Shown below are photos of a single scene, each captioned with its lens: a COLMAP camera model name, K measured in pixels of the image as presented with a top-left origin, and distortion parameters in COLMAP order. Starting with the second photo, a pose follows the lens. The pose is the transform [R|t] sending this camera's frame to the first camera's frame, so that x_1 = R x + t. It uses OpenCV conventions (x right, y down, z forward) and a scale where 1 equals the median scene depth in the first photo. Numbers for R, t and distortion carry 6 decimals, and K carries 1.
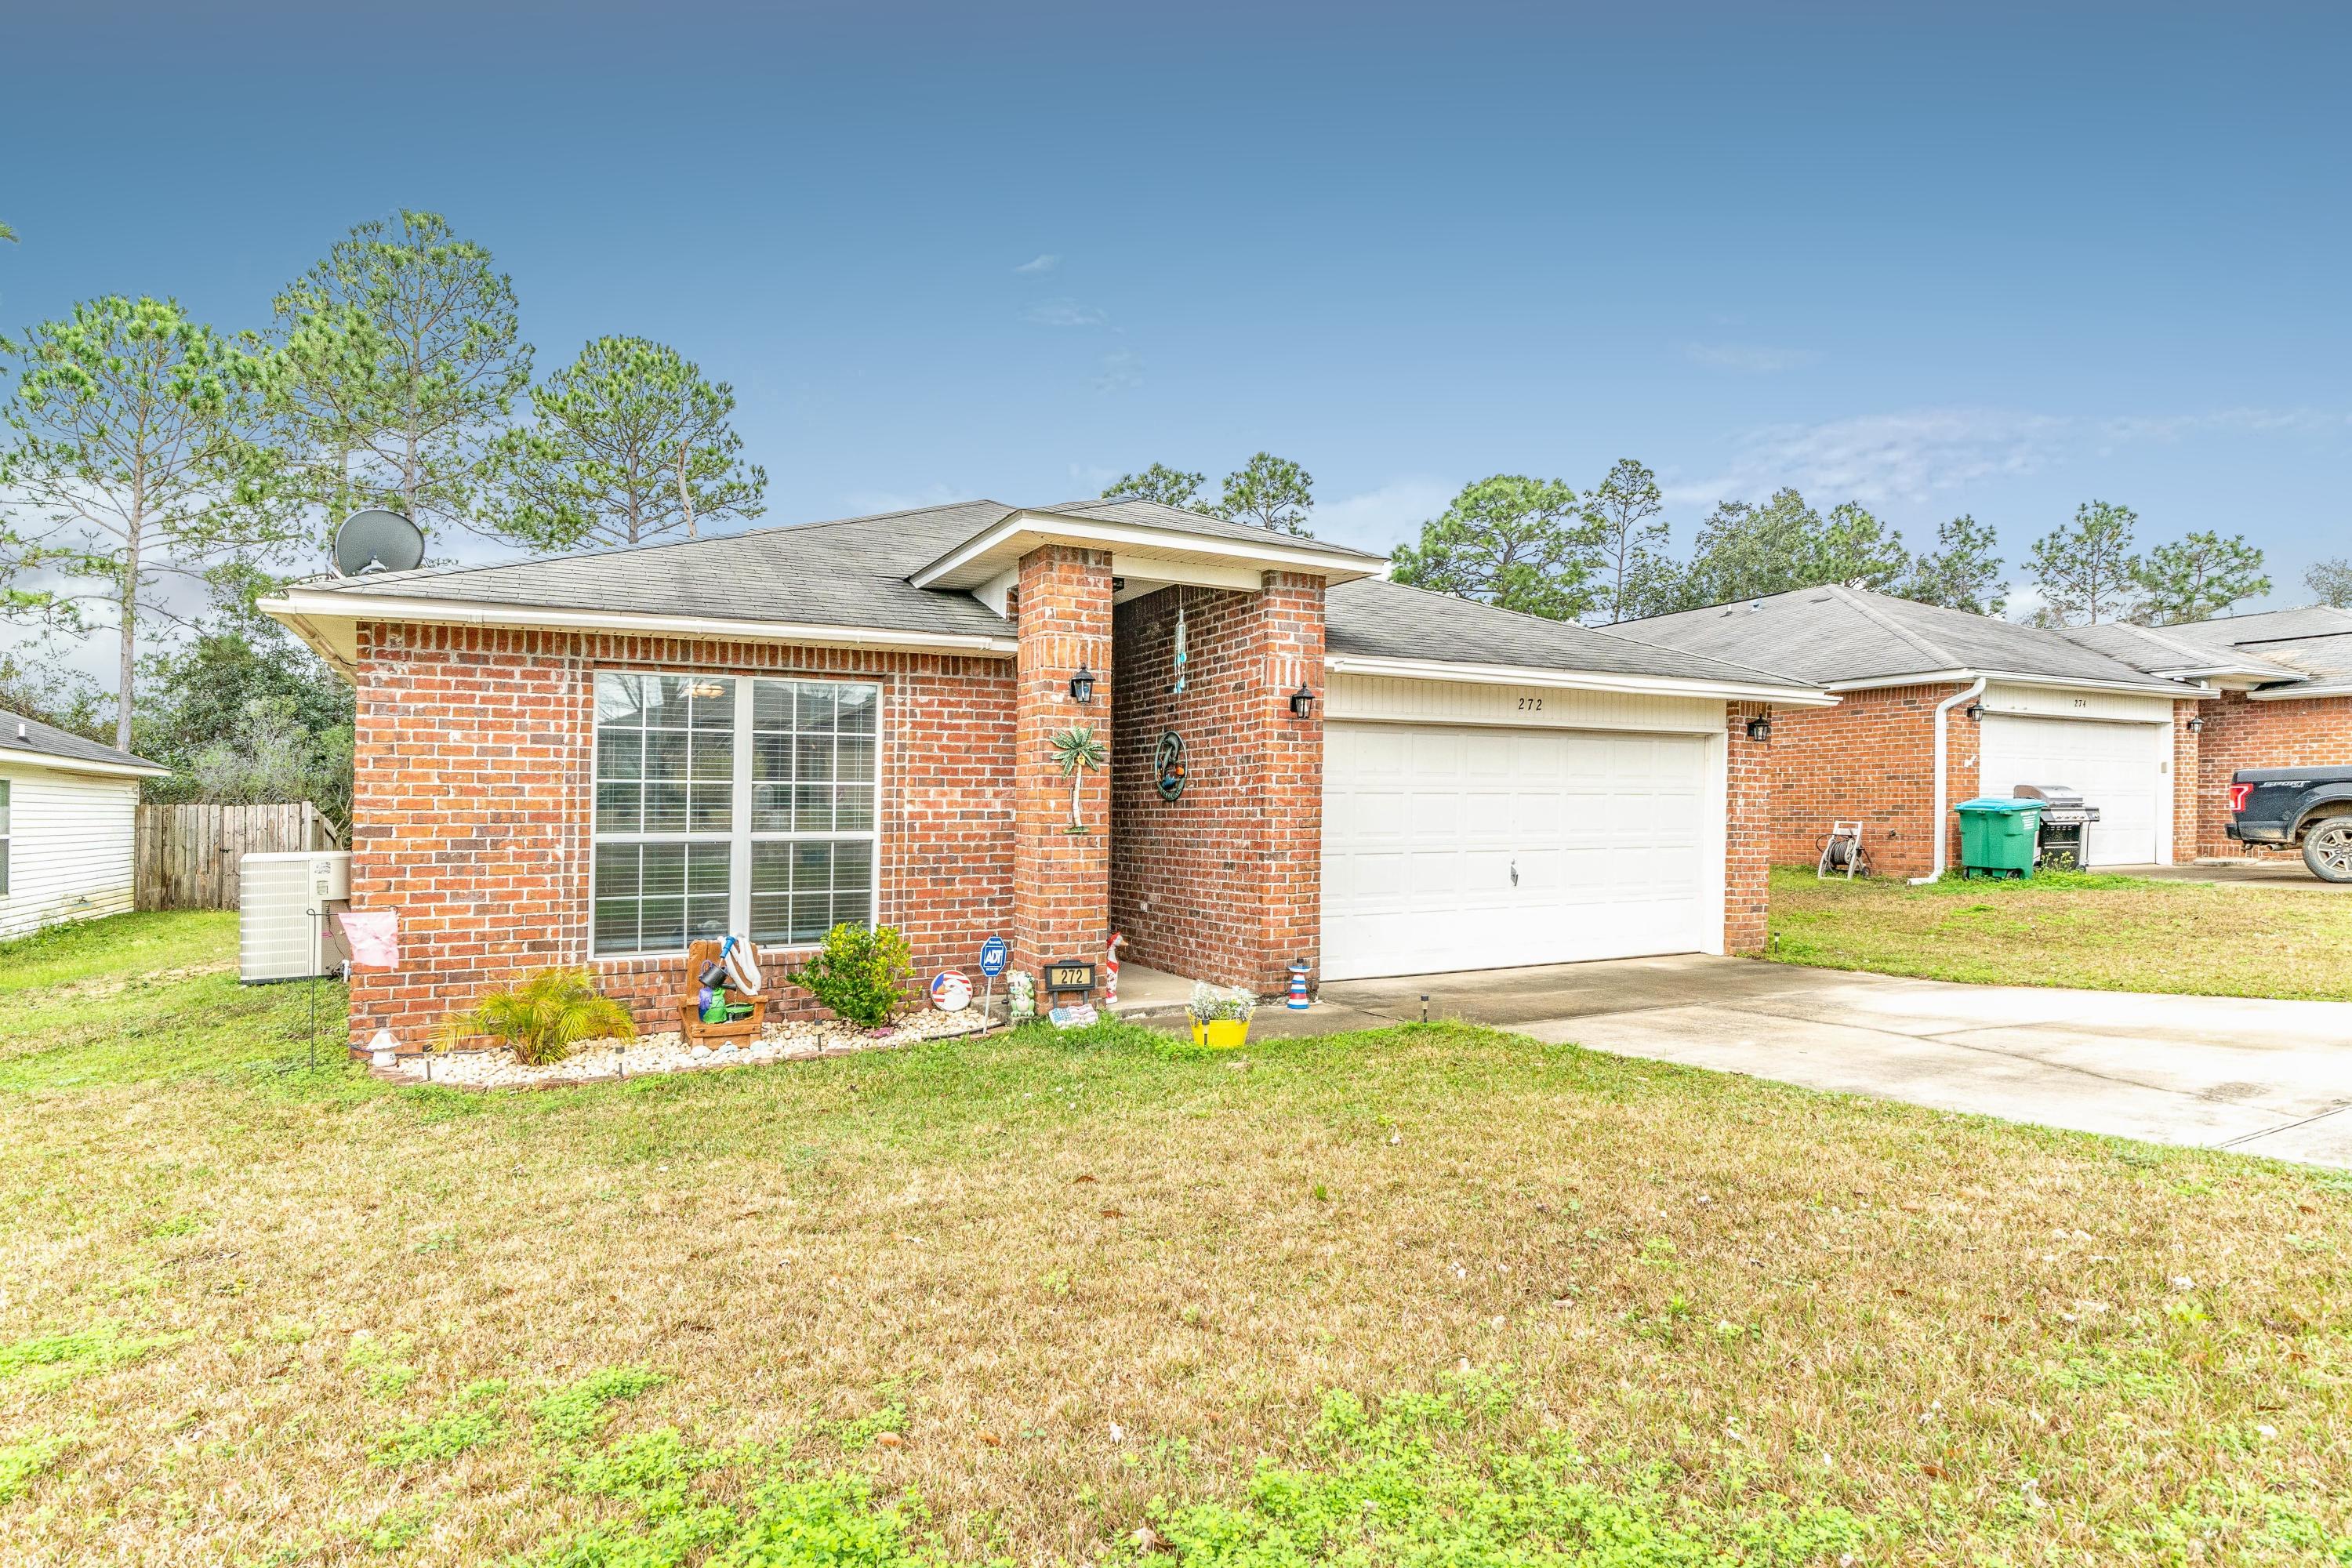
lens RADIAL K [[1253.2, 0, 1178.0], [0, 1253.2, 739.6], [0, 0, 1]] dist [-0.001277, -0.000295]
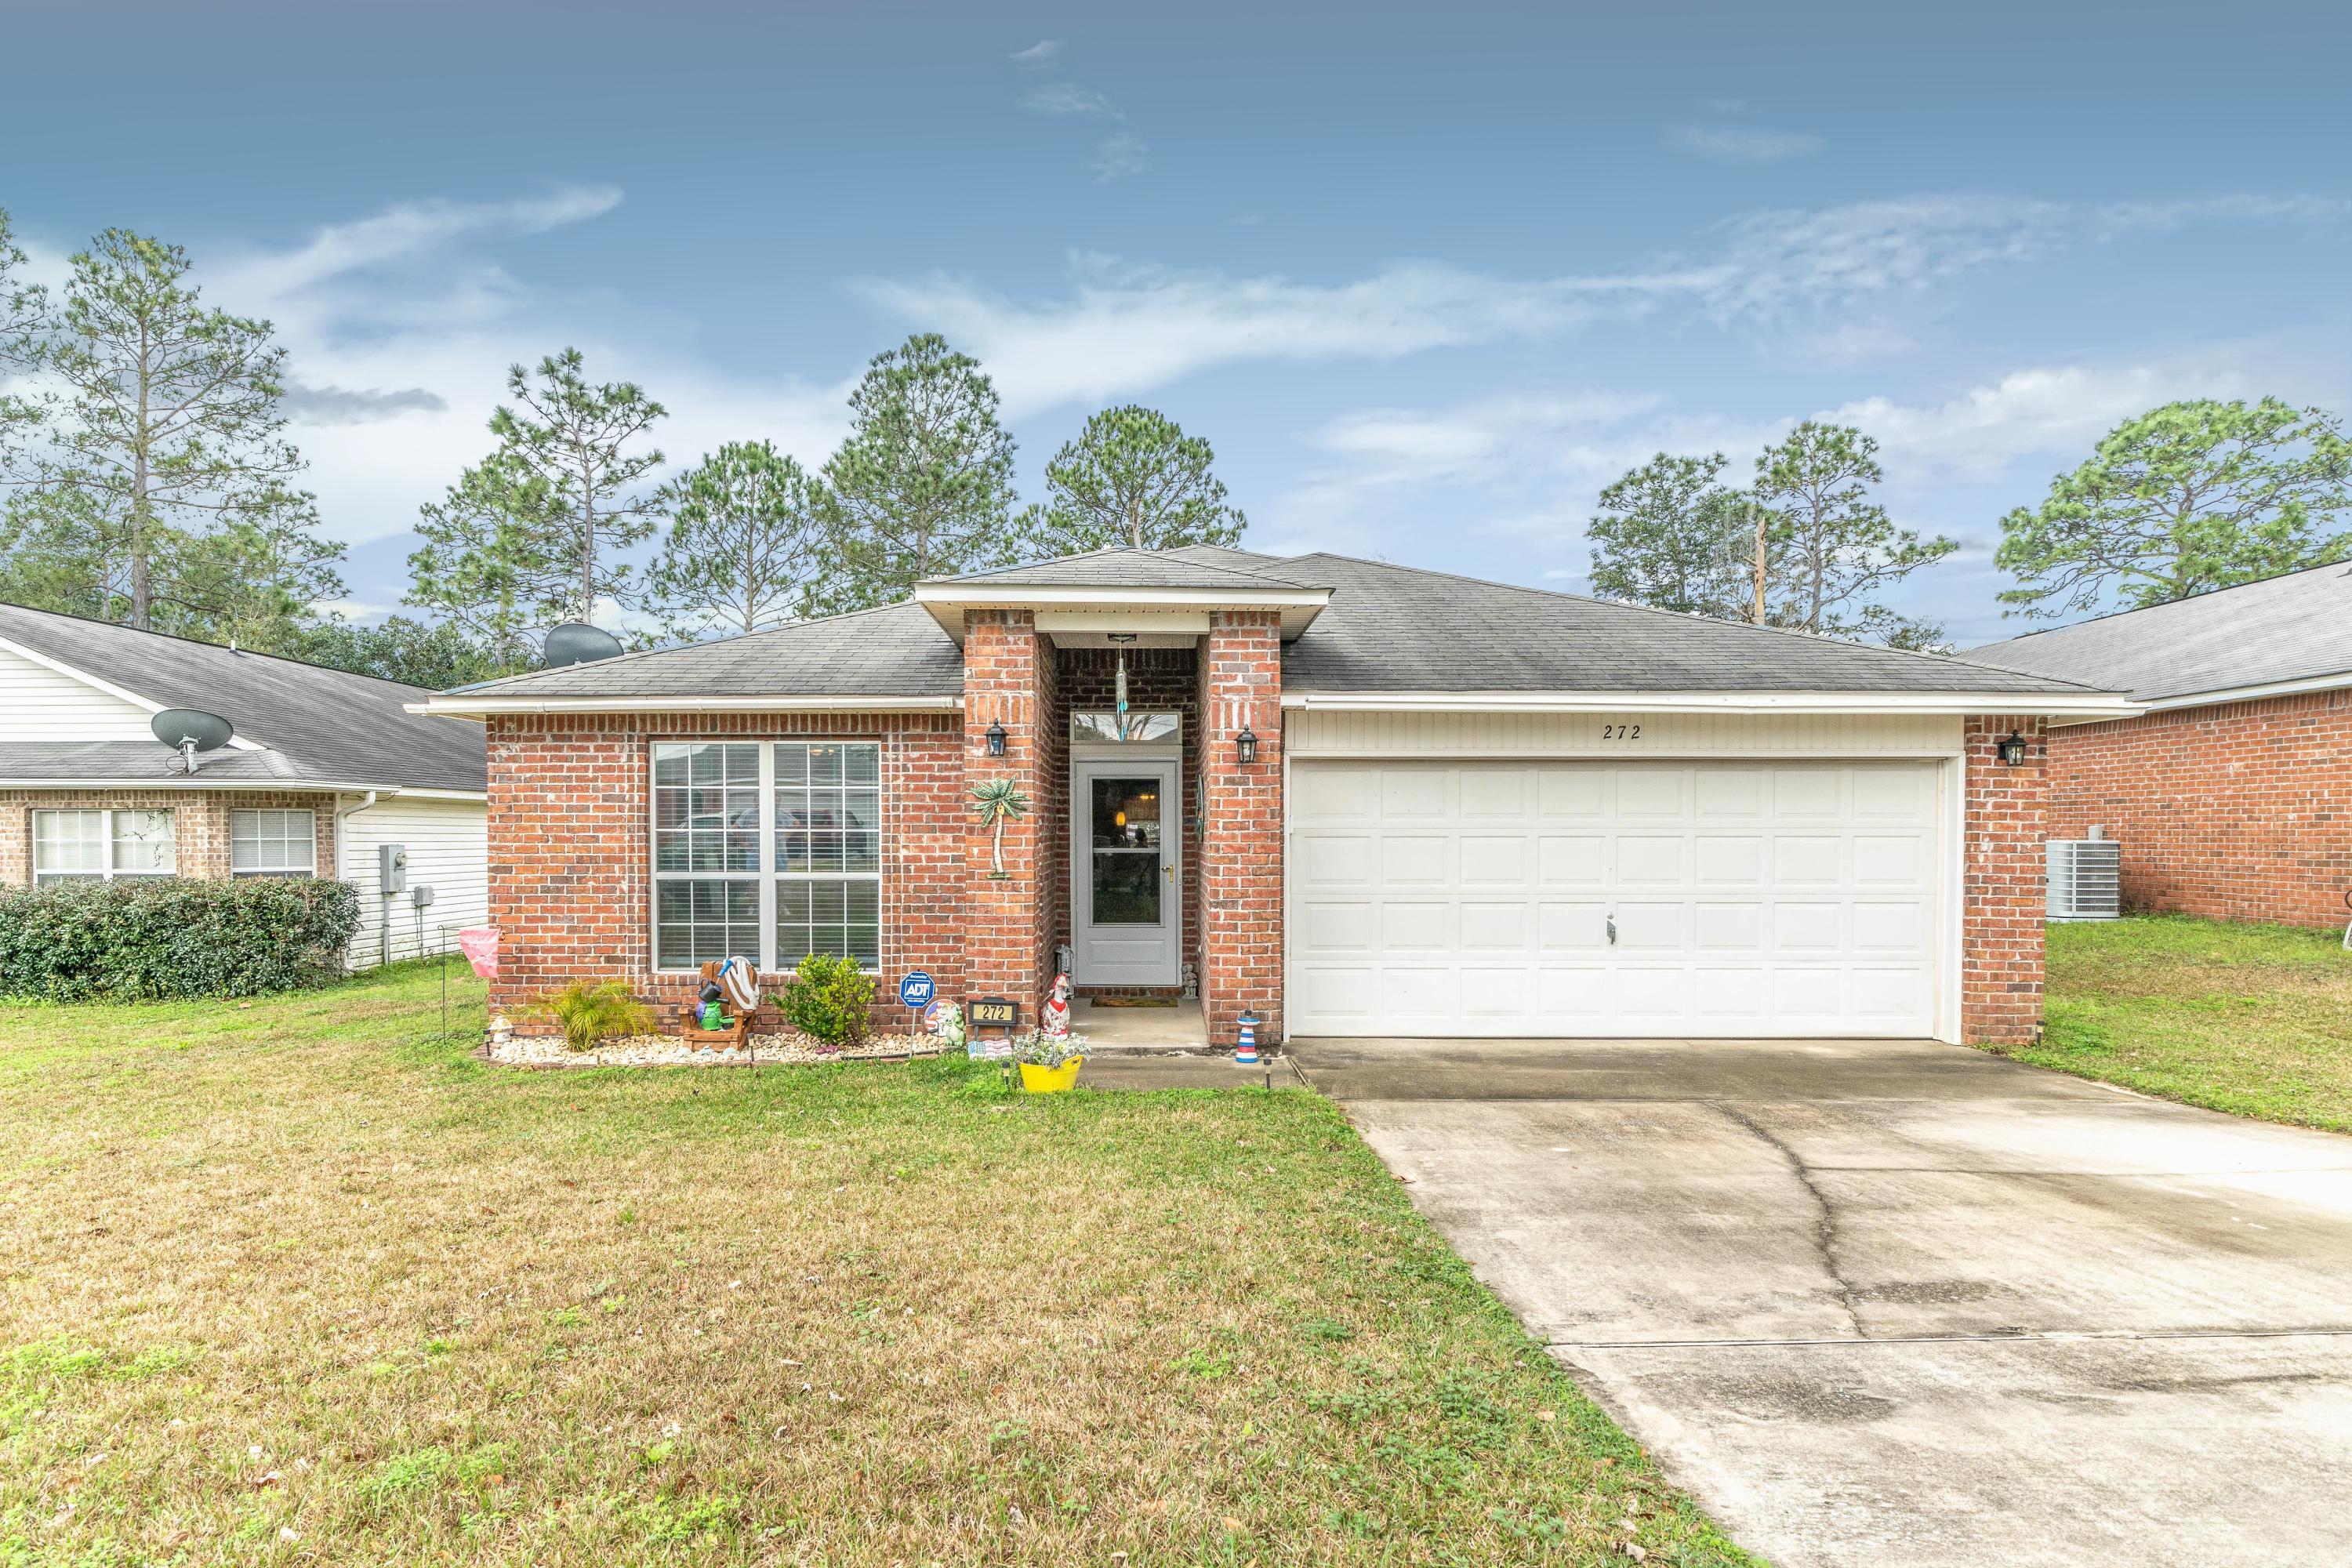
lens RADIAL K [[1268.4, 0, 1147.2], [0, 1268.4, 778.4], [0, 0, 1]] dist [-0.002852, -0.001071]
pose [[0.877371, -0.018665, -0.479449, 0.547294], [0.025215, 0.999656, 0.007225, -0.014838], [0.479149, -0.018428, 0.877540, 0.116485]]
